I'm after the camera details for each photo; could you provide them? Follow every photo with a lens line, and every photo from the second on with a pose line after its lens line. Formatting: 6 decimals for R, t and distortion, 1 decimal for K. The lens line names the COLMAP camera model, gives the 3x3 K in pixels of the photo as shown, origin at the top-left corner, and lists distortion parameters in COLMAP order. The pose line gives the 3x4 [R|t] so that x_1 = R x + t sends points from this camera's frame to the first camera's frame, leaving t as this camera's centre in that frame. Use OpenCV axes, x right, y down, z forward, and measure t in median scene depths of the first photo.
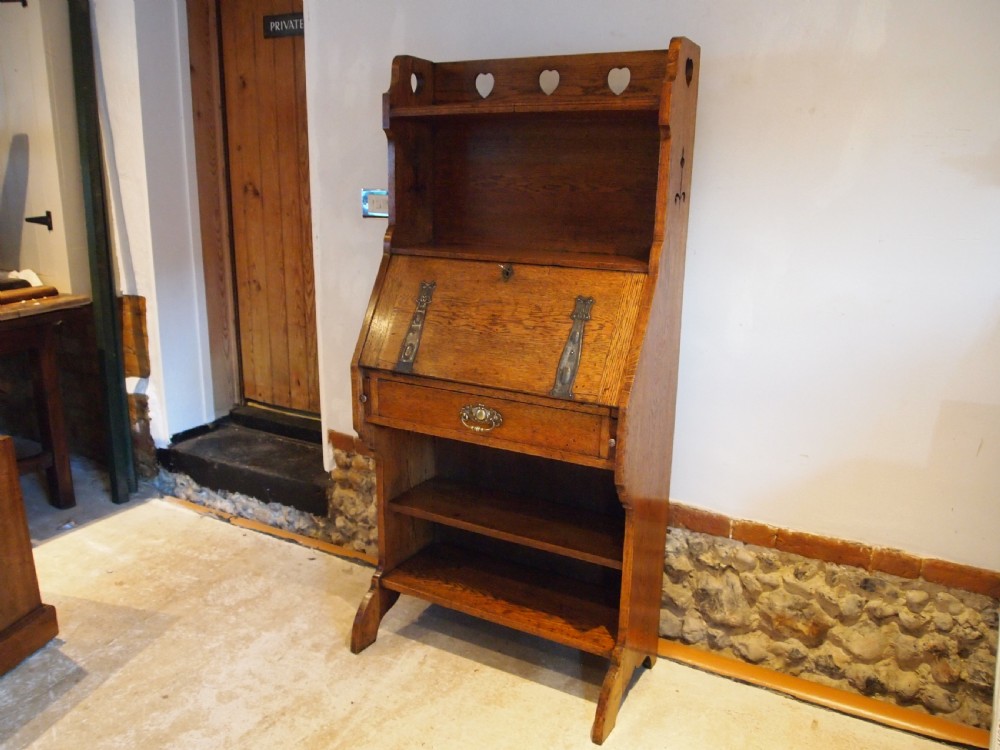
lens RADIAL K [[796.3, 0, 505.7], [0, 796.3, 373.6], [0, 0, 1]] dist [-0.047423, 0.003111]
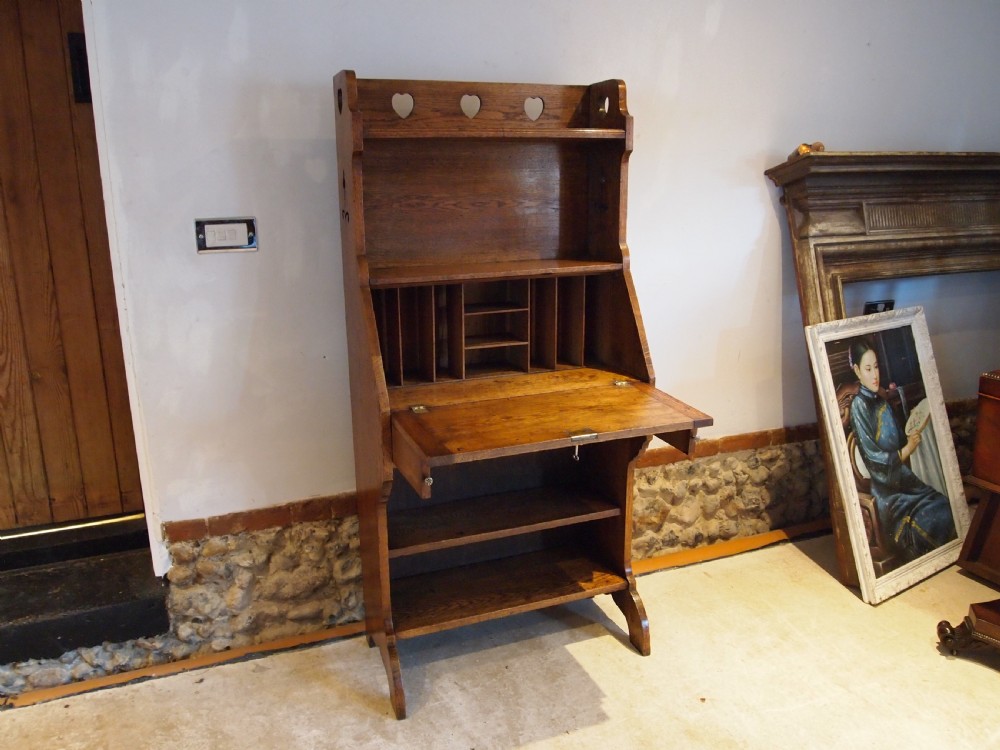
lens RADIAL K [[796.3, 0, 502.3], [0, 796.3, 373.7], [0, 0, 1]] dist [-0.047423, 0.003111]
pose [[0.633139, -0.215100, 0.743551, -0.723566], [0.208823, 0.972460, 0.103506, -0.110257], [-0.745337, 0.089737, 0.660620, 0.272911]]
